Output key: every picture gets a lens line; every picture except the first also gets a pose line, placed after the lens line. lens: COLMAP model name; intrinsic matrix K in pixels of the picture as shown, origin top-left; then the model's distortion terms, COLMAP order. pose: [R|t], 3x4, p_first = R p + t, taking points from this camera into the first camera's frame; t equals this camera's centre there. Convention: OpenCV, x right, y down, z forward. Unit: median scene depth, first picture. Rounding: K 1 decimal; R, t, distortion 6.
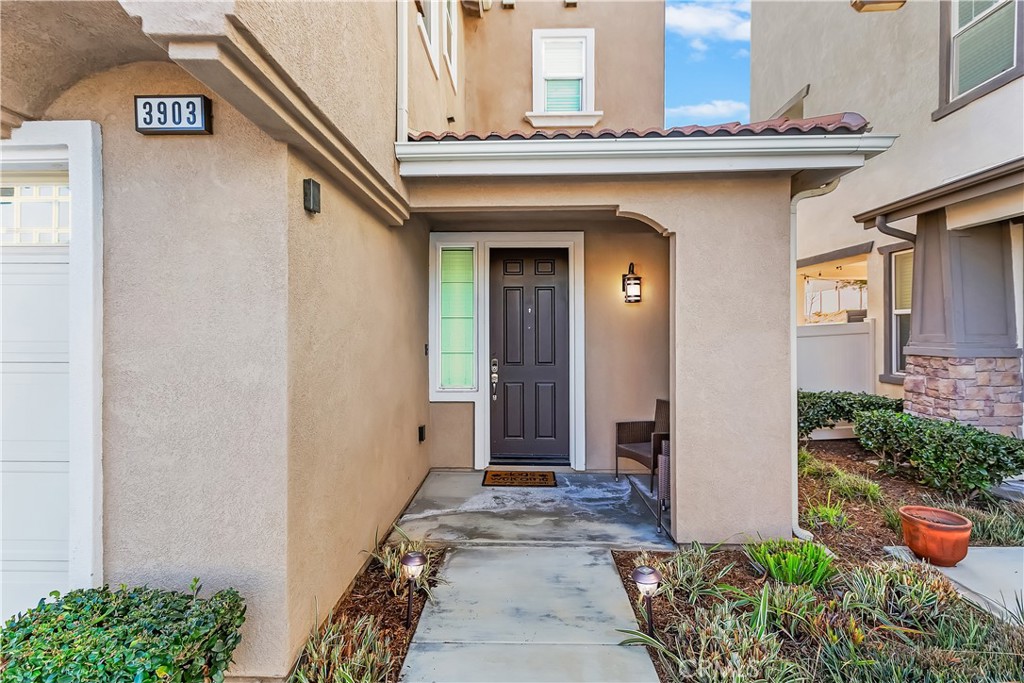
lens RADIAL K [[468.8, 0, 507.4], [0, 468.8, 332.0], [0, 0, 1]] dist [0.000563, -0.000118]
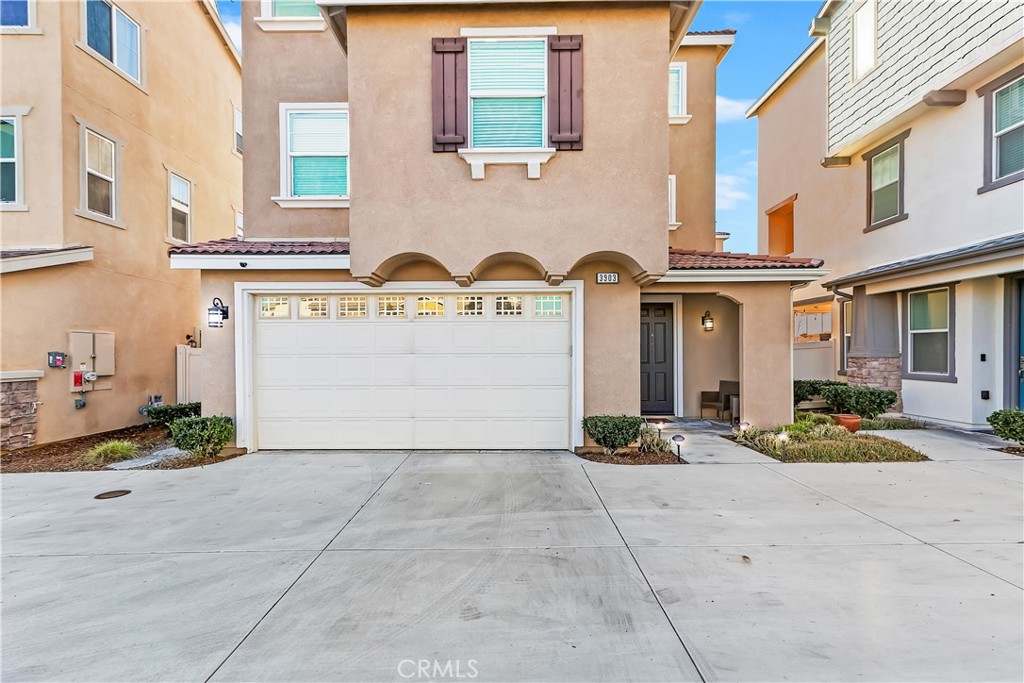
lens RADIAL K [[462.6, 0, 509.7], [0, 462.6, 354.9], [0, 0, 1]] dist [0.010589, -0.000746]
pose [[0.999829, -0.004491, 0.017952, -0.582057], [0.004440, 0.999986, 0.002906, 0.027121], [-0.017965, -0.002826, 0.999835, -0.898046]]
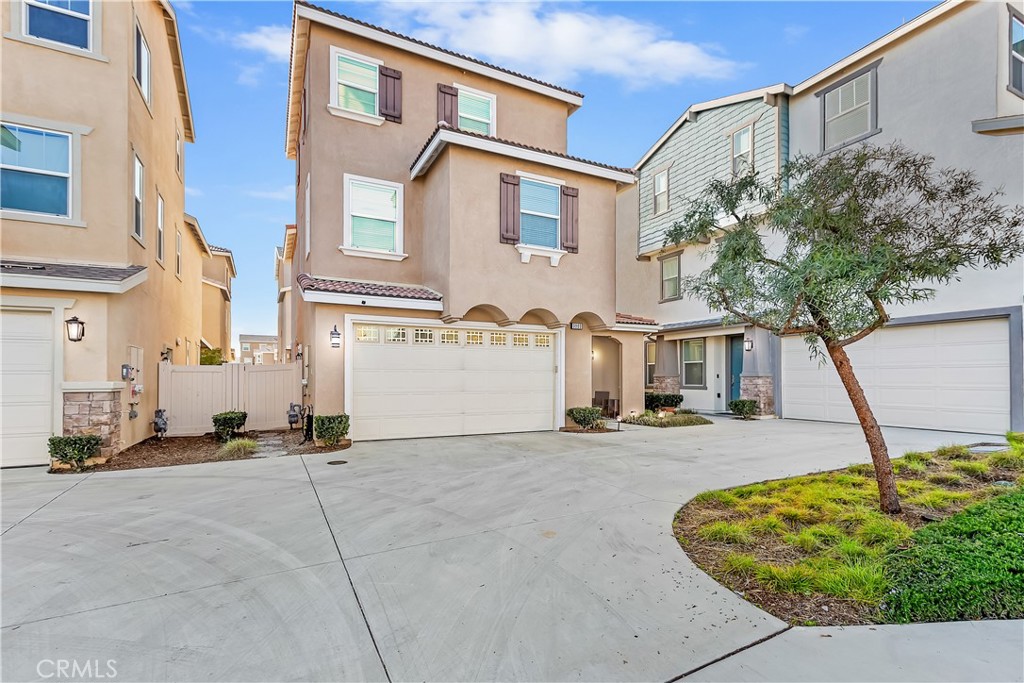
lens RADIAL K [[471.3, 0, 495.7], [0, 471.3, 378.1], [0, 0, 1]] dist [0.000821, 0.000261]
pose [[0.884683, 0.000976, 0.466191, -1.661303], [0.002529, 0.999973, -0.006893, 0.076810], [-0.466186, 0.007277, 0.884657, -1.394287]]
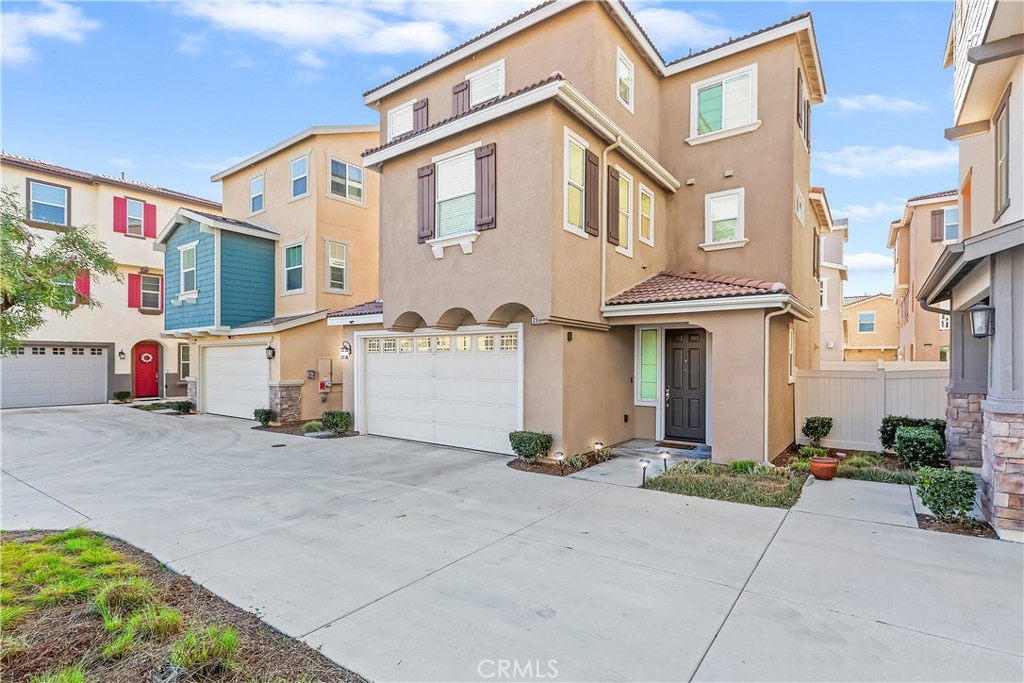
lens RADIAL K [[484.7, 0, 526.4], [0, 484.7, 363.4], [0, 0, 1]] dist [-0.000441, -0.000019]
pose [[0.830641, 0.005525, -0.556781, 0.615001], [-0.005196, 0.999984, 0.002172, -0.037432], [0.556784, 0.001089, 0.830657, -1.016754]]
